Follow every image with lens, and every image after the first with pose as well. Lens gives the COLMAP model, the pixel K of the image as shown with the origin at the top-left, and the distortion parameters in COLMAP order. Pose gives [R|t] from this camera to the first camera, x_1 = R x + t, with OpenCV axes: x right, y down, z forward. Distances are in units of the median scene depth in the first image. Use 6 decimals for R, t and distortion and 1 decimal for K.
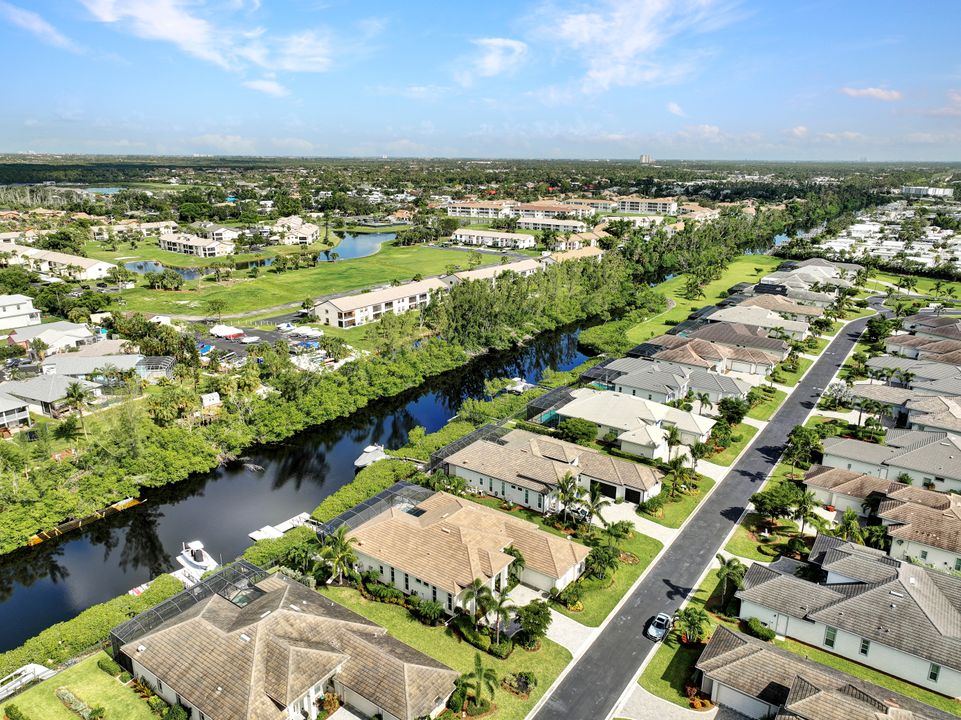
lens RADIAL K [[674.8, 0, 479.8], [0, 674.8, 362.1], [0, 0, 1]] dist [0.004889, 0.015640]
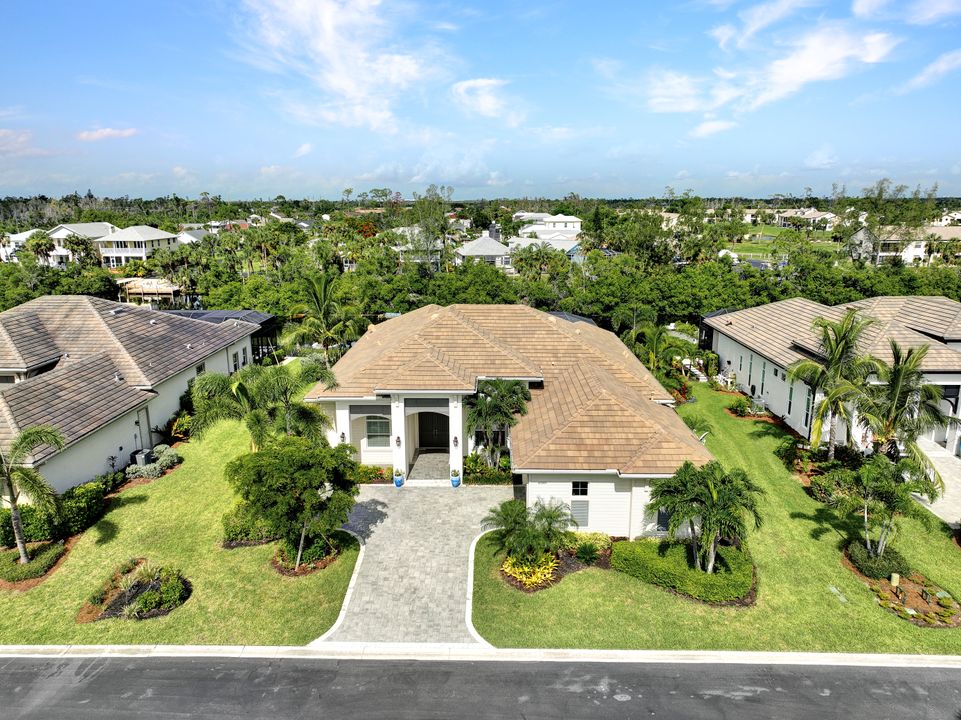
lens RADIAL K [[674.8, 0, 484.2], [0, 674.8, 357.6], [0, 0, 1]] dist [0.004889, 0.015640]
pose [[0.565651, 0.177806, -0.805247, 0.346568], [-0.236656, 0.970405, 0.048034, 0.243266], [0.789957, 0.163396, 0.590990, 0.747667]]
